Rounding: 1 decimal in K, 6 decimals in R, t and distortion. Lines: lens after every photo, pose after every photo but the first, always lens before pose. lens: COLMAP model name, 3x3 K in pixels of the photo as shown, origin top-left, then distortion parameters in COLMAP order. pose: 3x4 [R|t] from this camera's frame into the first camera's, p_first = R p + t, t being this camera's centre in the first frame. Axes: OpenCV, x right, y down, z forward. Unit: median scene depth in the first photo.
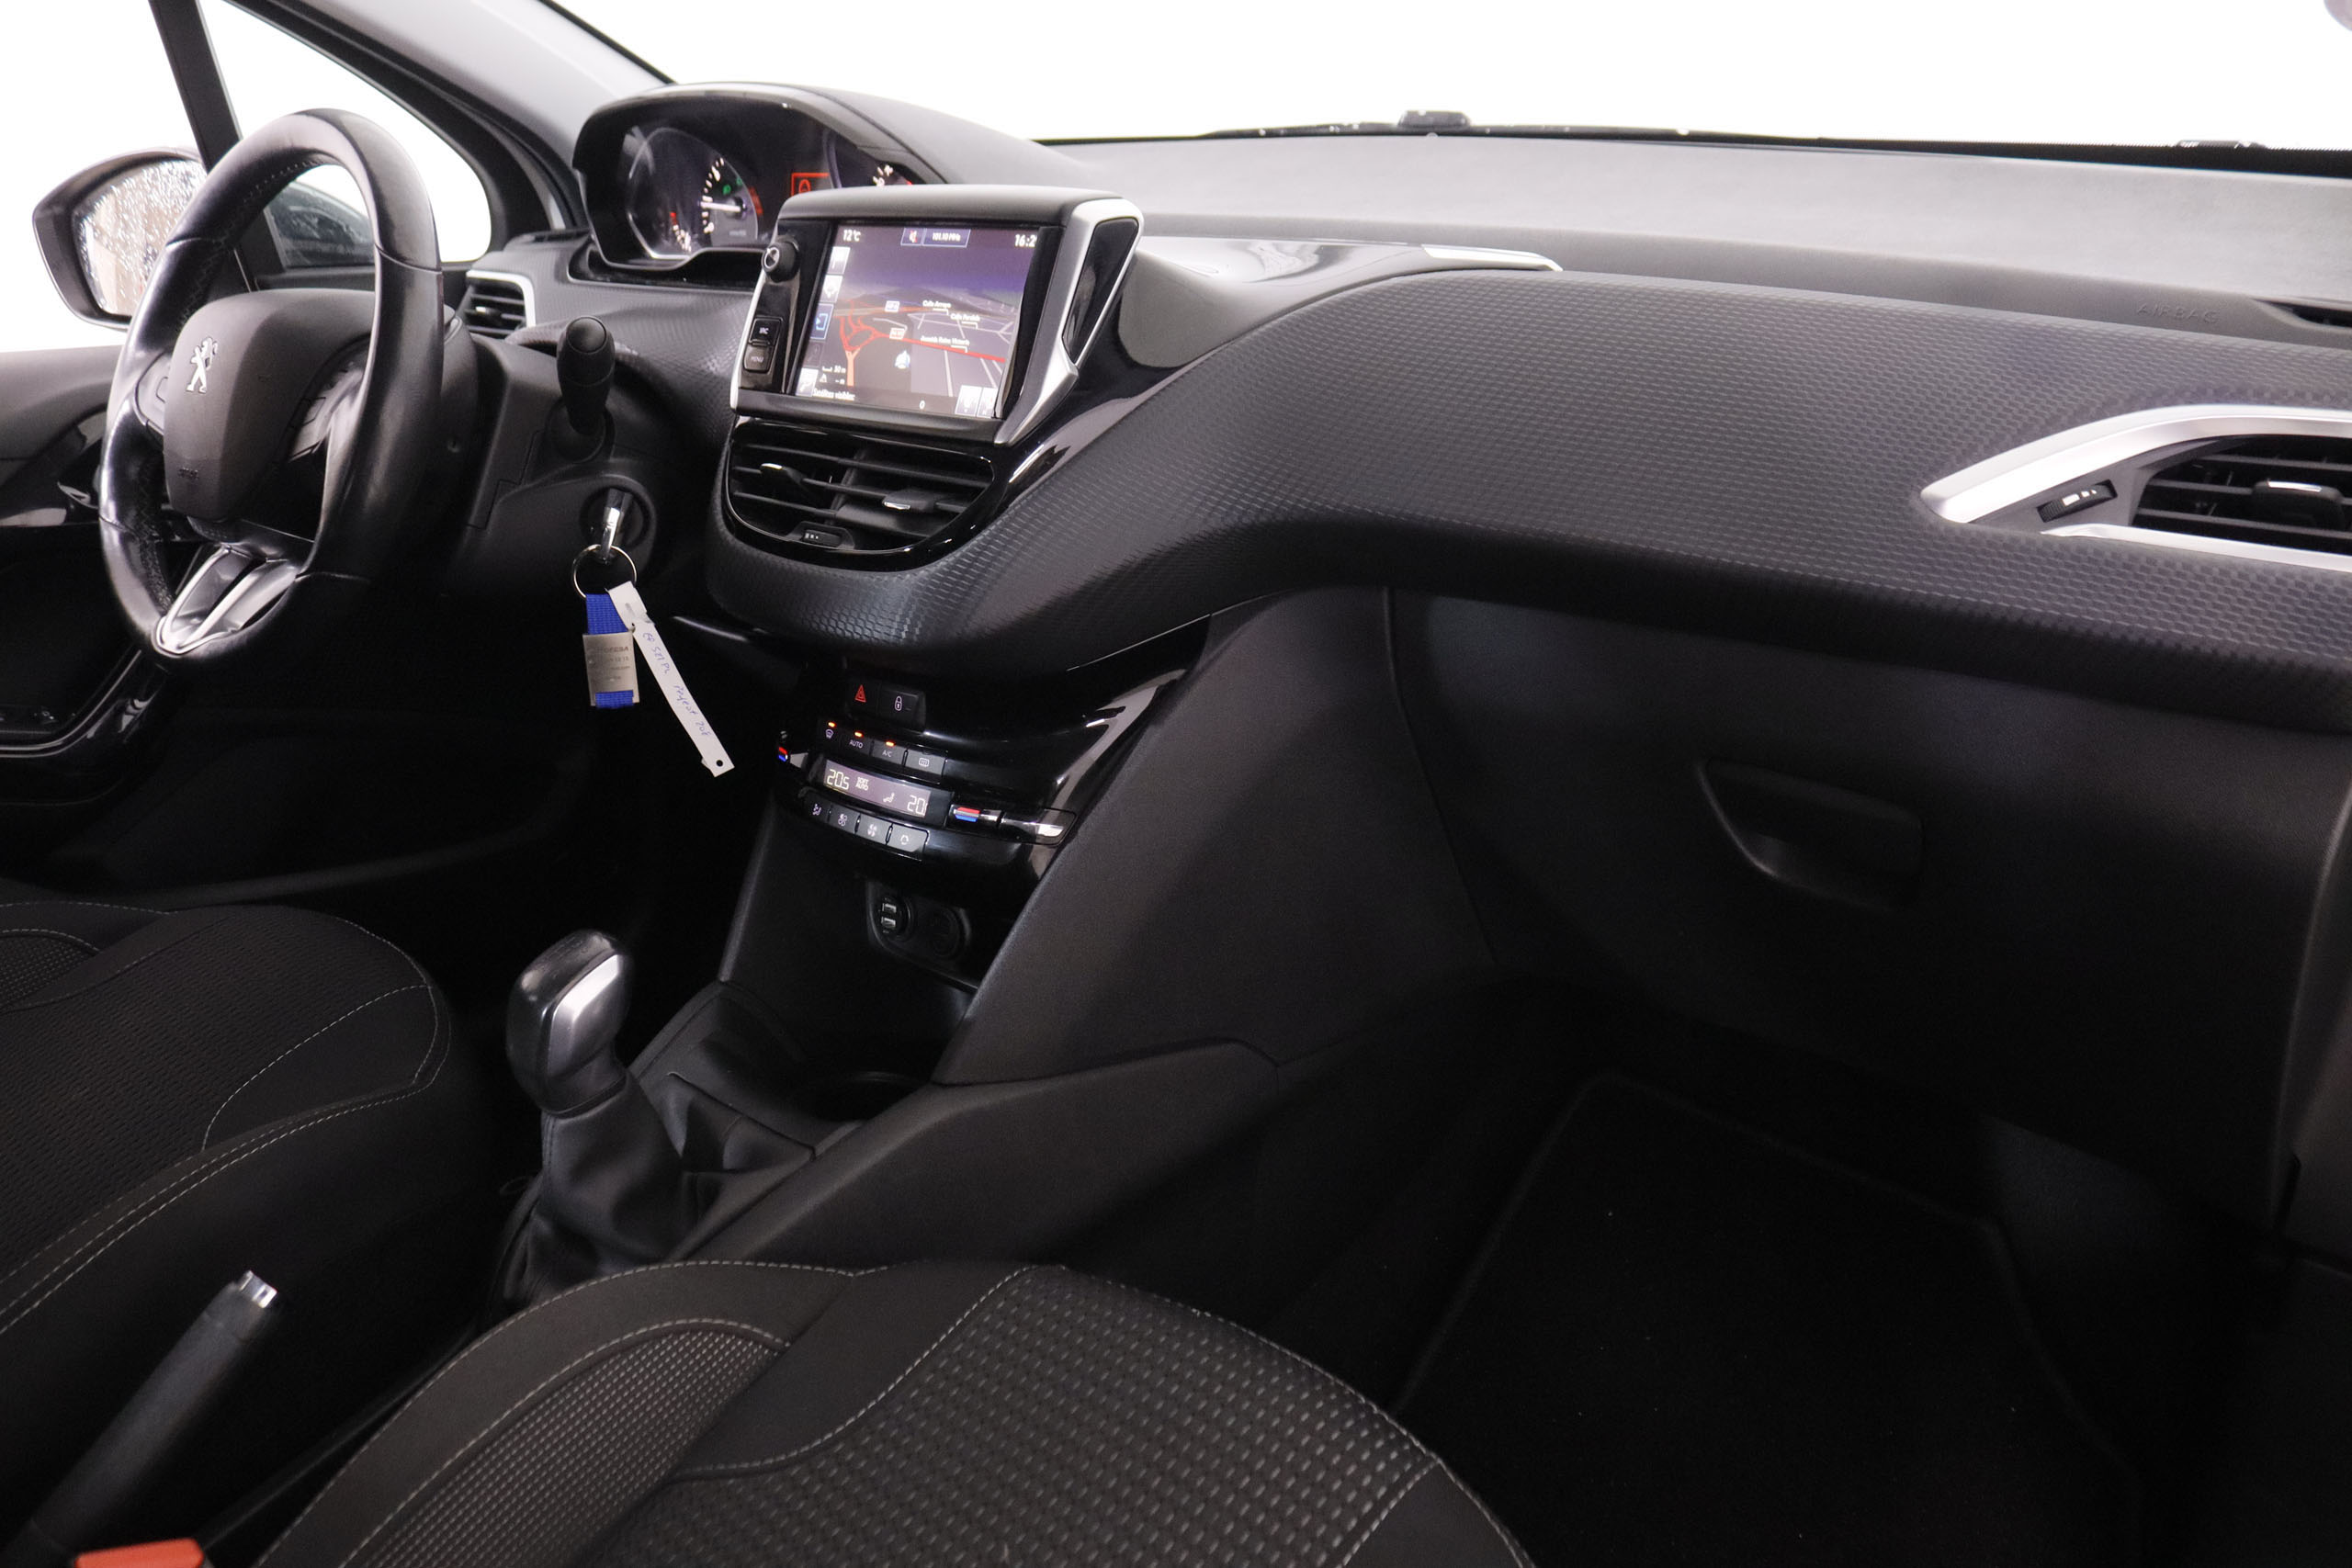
lens RADIAL K [[1977.0, 0, 1176.0], [0, 1977.0, 784.0], [0, 0, 1]] dist [-0.140160, 0.064252]
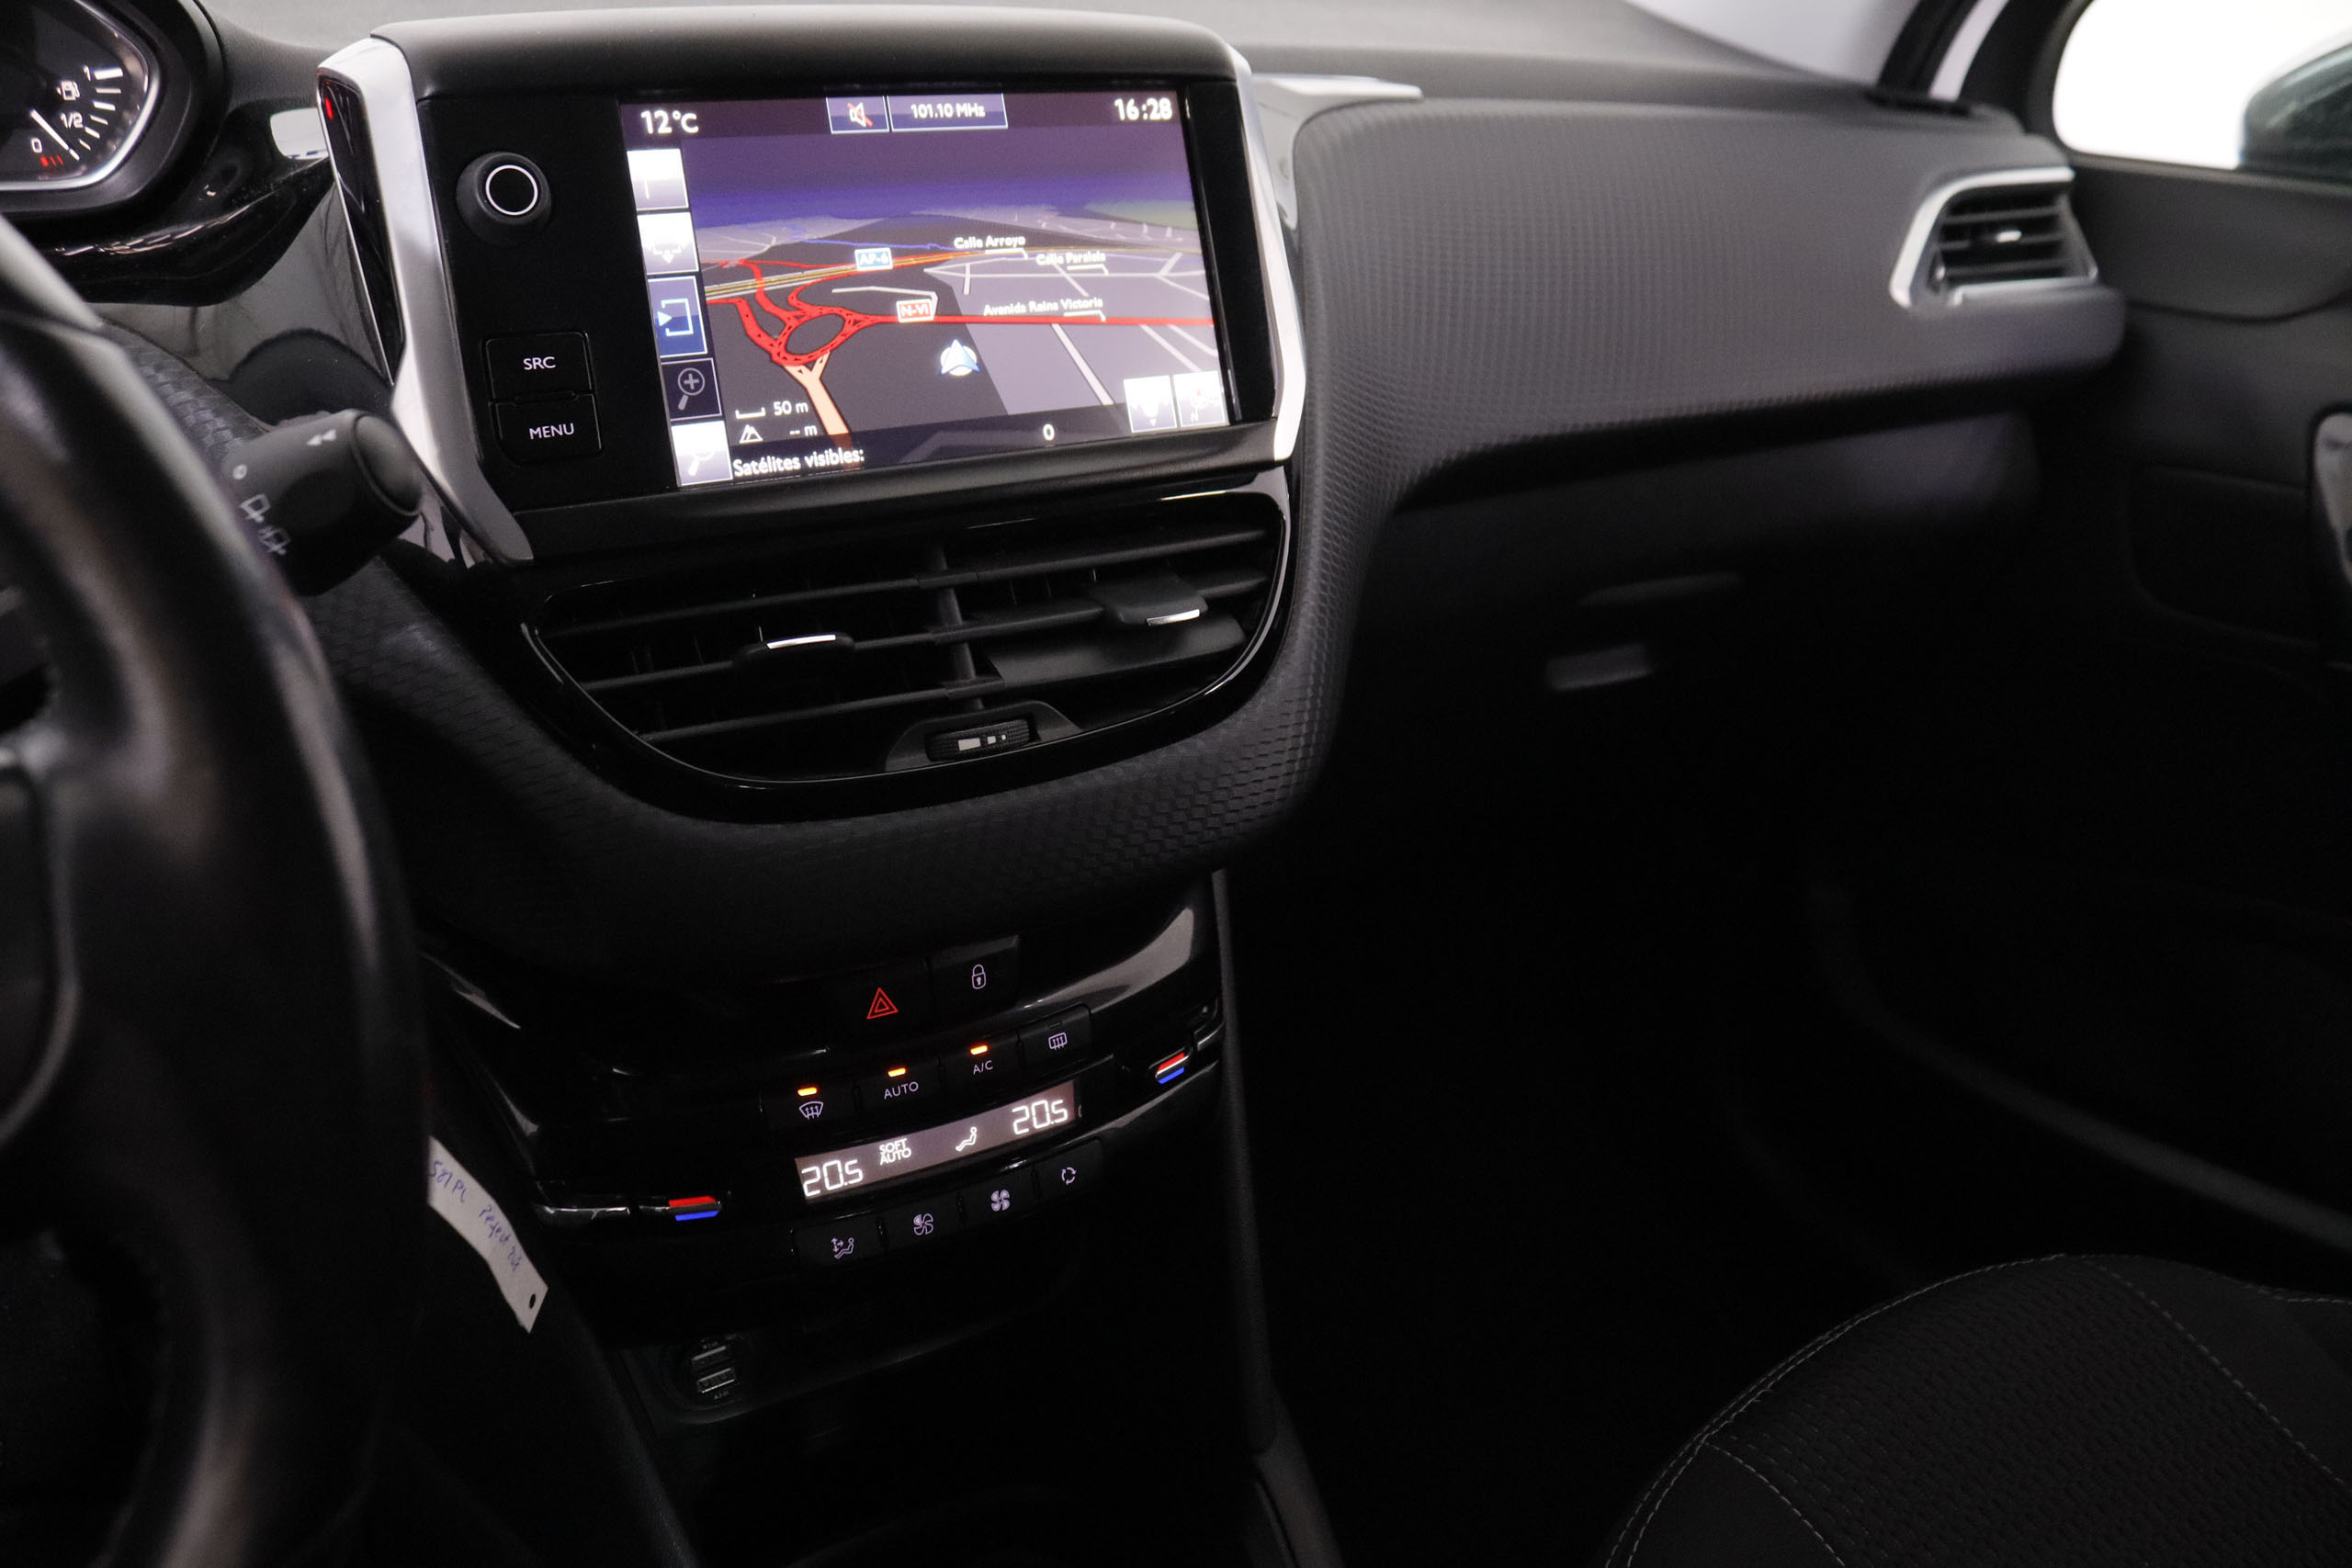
lens RADIAL K [[1977.0, 0, 1176.0], [0, 1977.0, 784.0], [0, 0, 1]] dist [-0.140160, 0.064252]
pose [[0.264619, -0.384436, 0.884413, -0.620880], [0.253536, 0.912576, 0.320819, -0.264714], [-0.930428, 0.139336, 0.338953, 0.786690]]
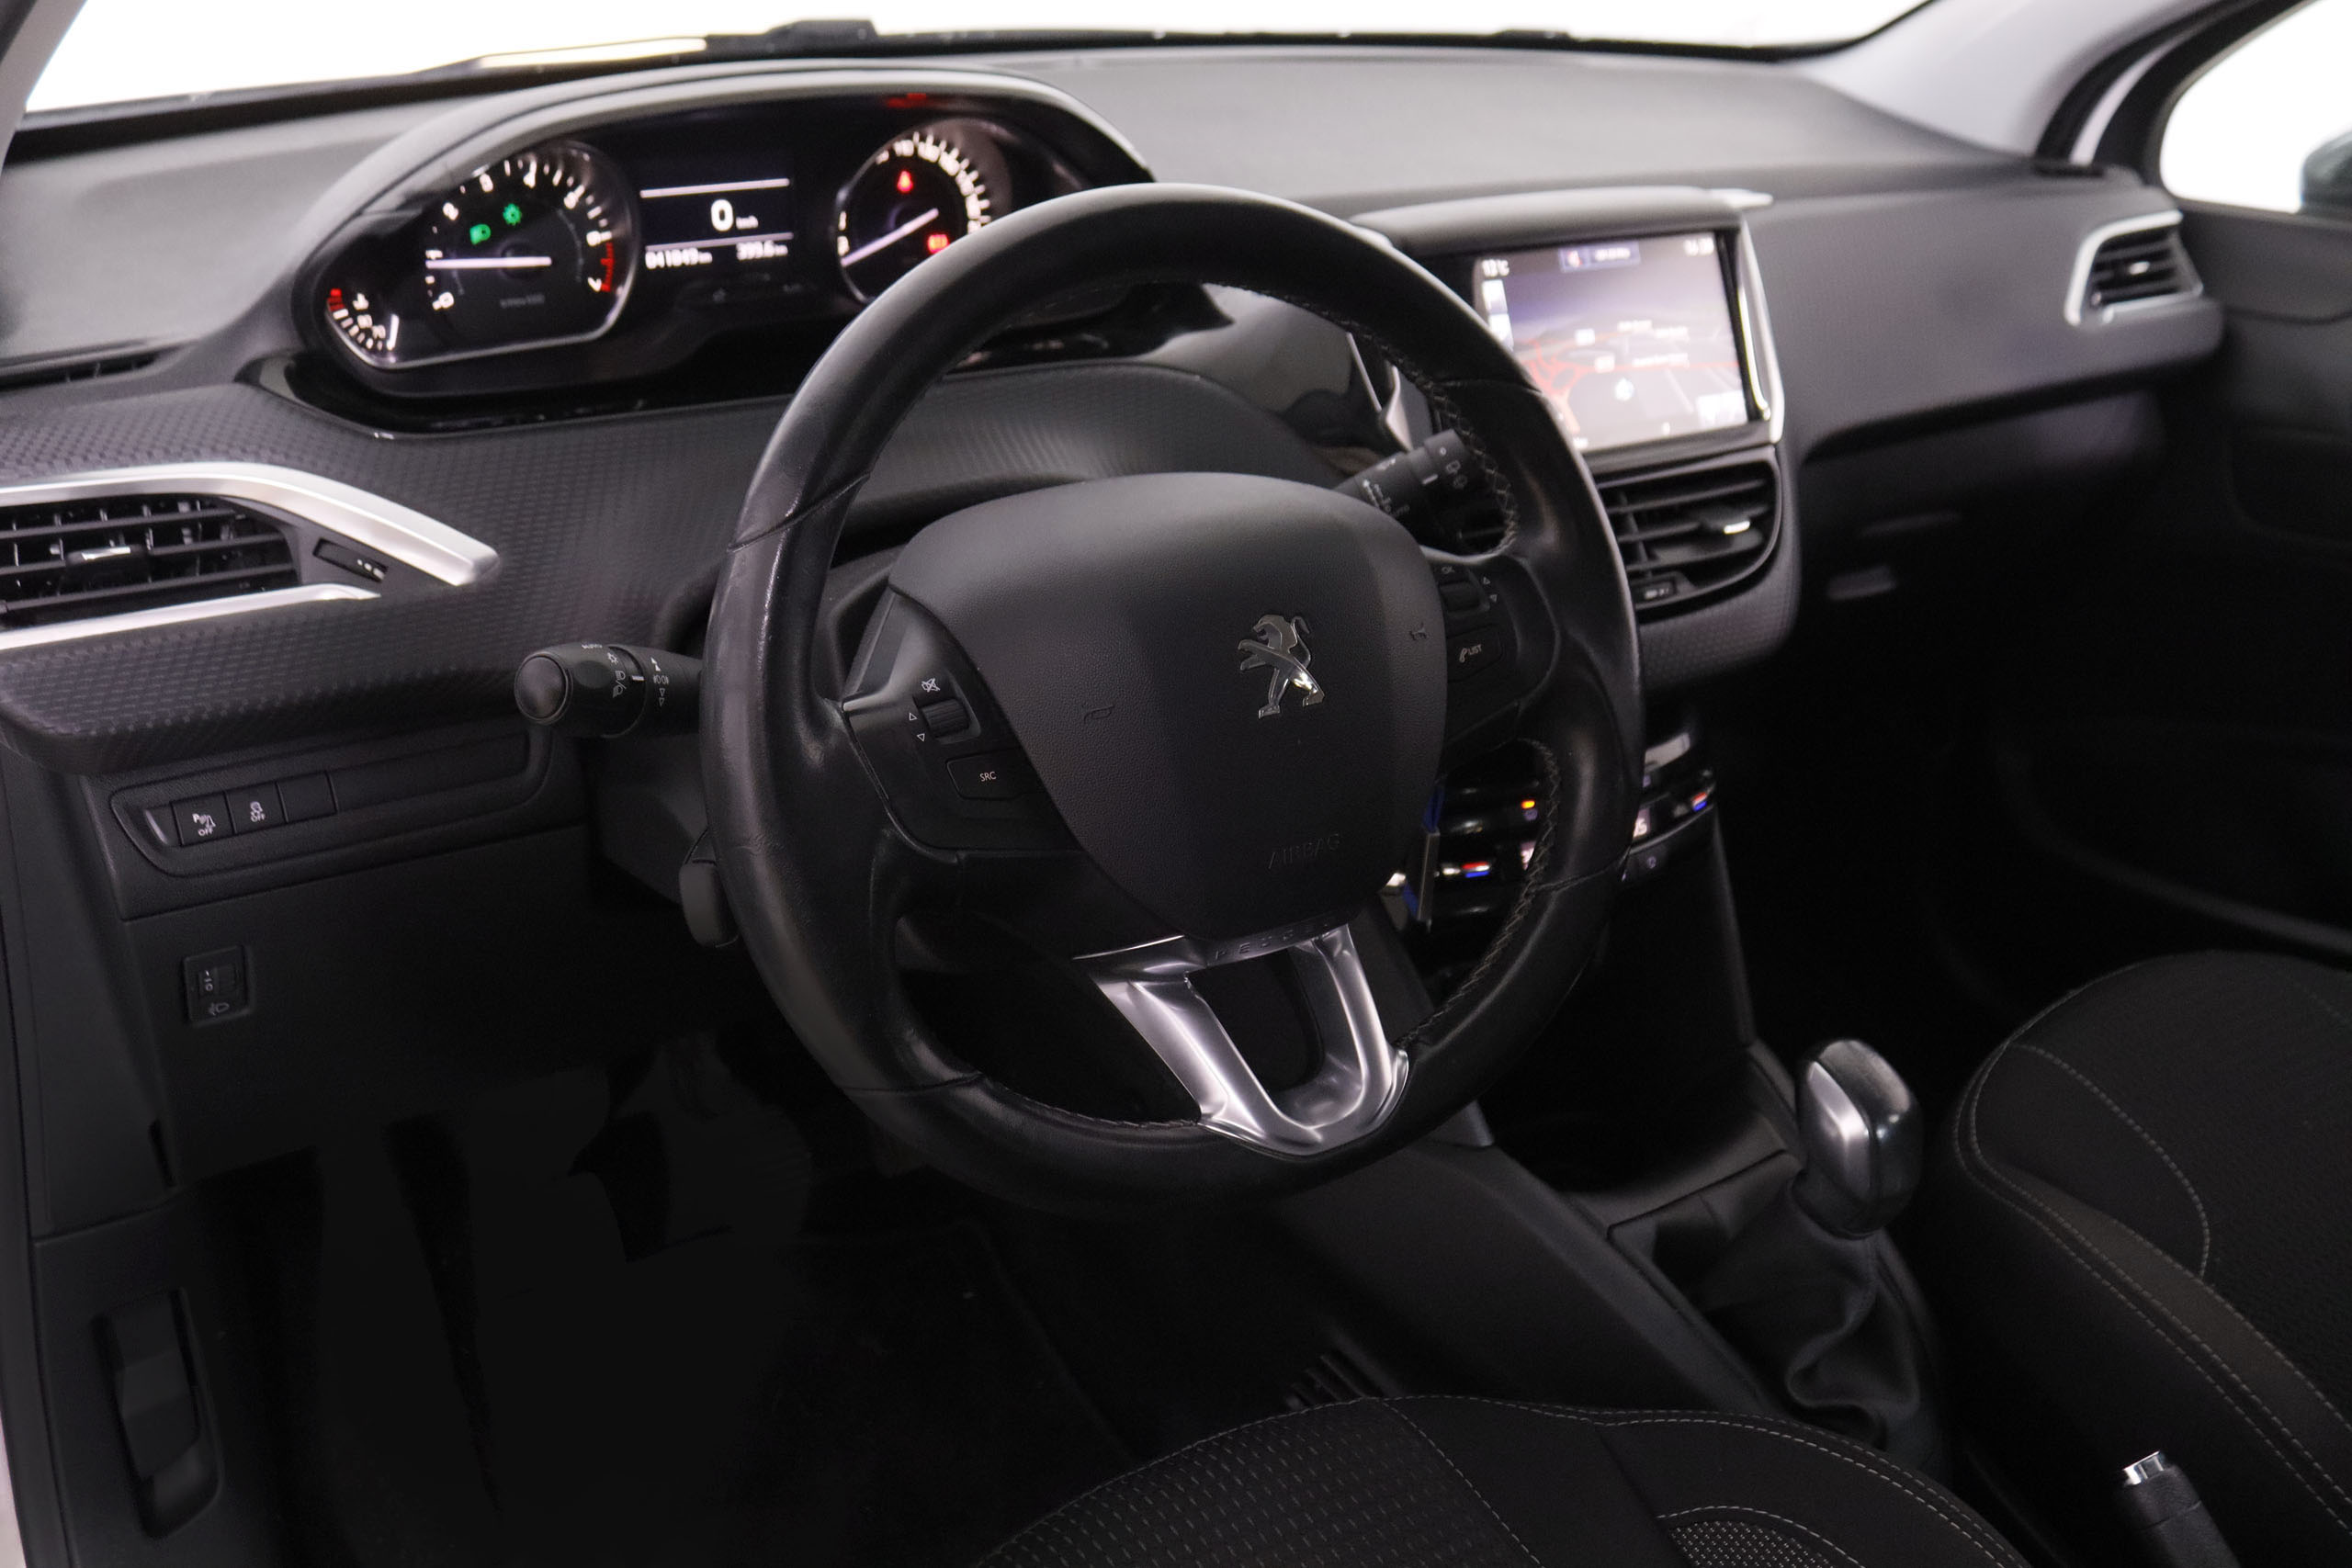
lens RADIAL K [[2216.6, 0, 1176.0], [0, 2216.6, 784.0], [0, 0, 1]] dist [-0.079331, 0.011498]
pose [[0.228020, -0.378224, 0.897192, -1.216763], [0.280426, 0.907932, 0.311482, -0.435668], [-0.932399, 0.180571, 0.313091, 0.901113]]
